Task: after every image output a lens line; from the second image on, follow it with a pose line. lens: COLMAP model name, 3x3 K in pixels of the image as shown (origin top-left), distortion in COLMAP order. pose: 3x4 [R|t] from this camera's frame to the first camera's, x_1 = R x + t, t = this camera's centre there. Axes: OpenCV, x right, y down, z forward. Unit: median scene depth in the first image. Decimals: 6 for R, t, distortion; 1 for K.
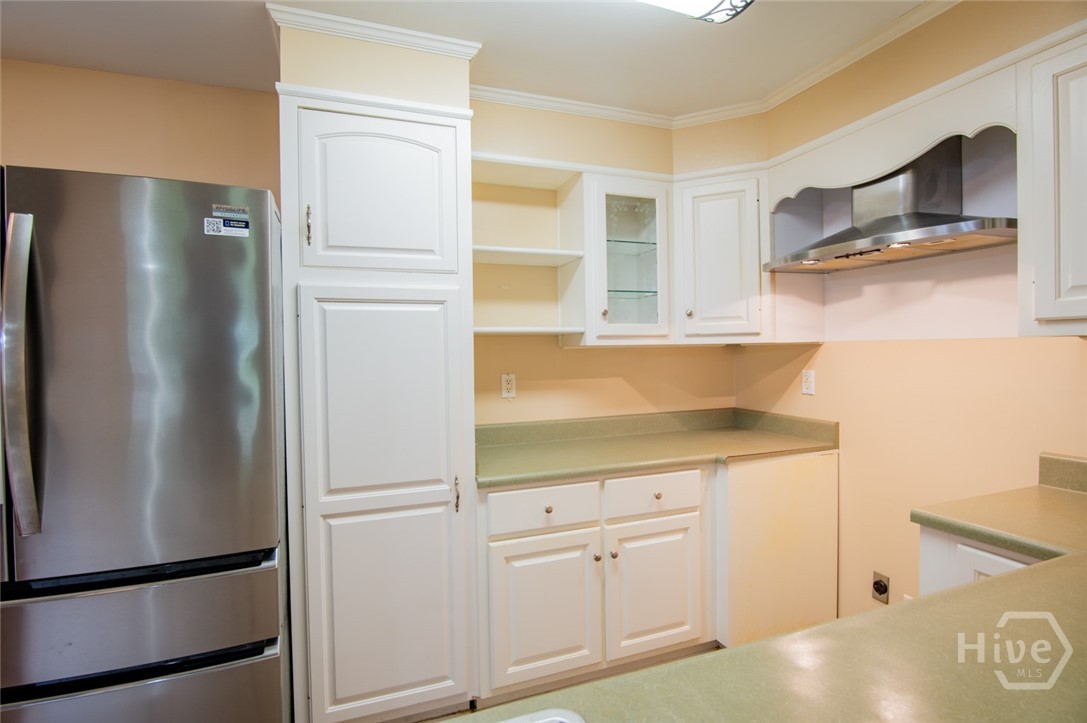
lens RADIAL K [[532.1, 0, 543.5], [0, 532.1, 361.5], [0, 0, 1]] dist [-0.022048, -0.000358]
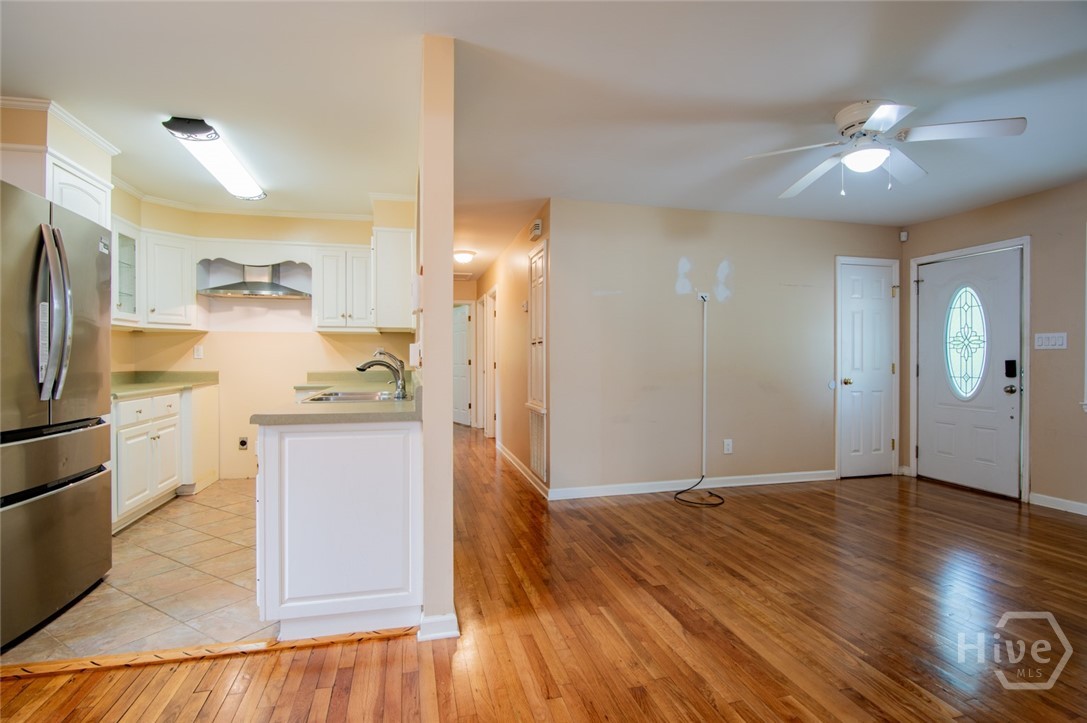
lens RADIAL K [[532.1, 0, 543.5], [0, 532.1, 361.5], [0, 0, 1]] dist [-0.022048, -0.000358]
pose [[0.109623, 0.009473, 0.993928, -1.338951], [0.016573, 0.999798, -0.011357, 0.123280], [-0.993835, 0.017718, 0.109443, -0.475773]]
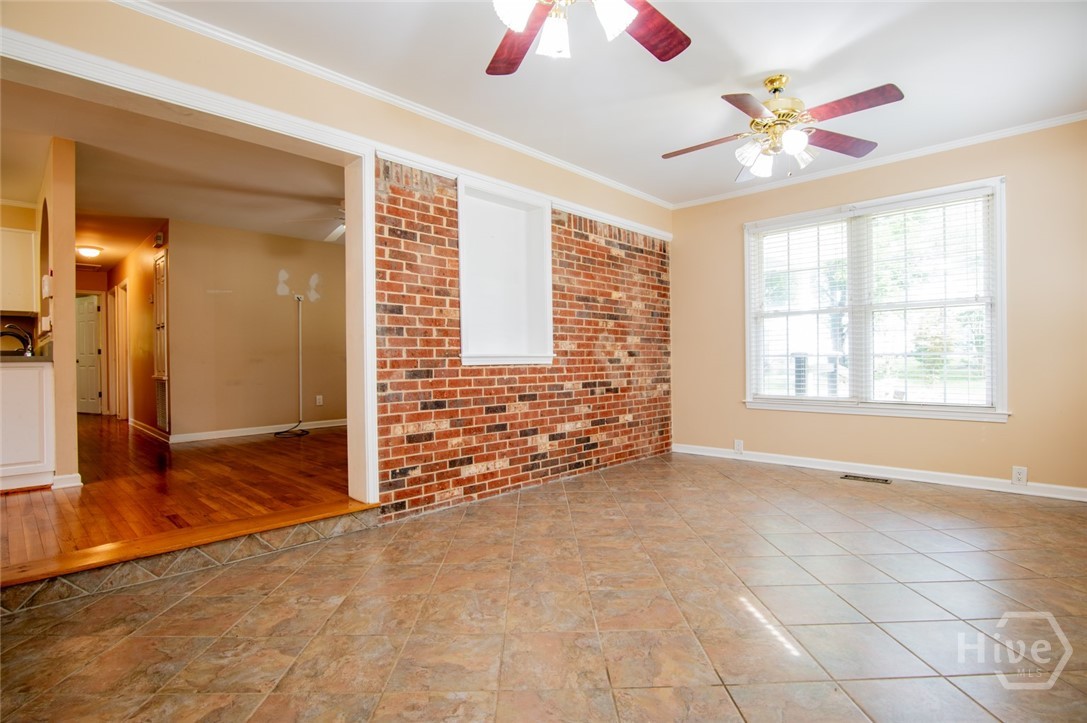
lens RADIAL K [[532.1, 0, 543.5], [0, 532.1, 361.5], [0, 0, 1]] dist [-0.022048, -0.000358]
pose [[-0.431672, 0.014919, 0.901907, -2.791056], [0.033149, 0.999450, -0.000667, 0.299946], [-0.901421, 0.029609, -0.431930, -0.901636]]
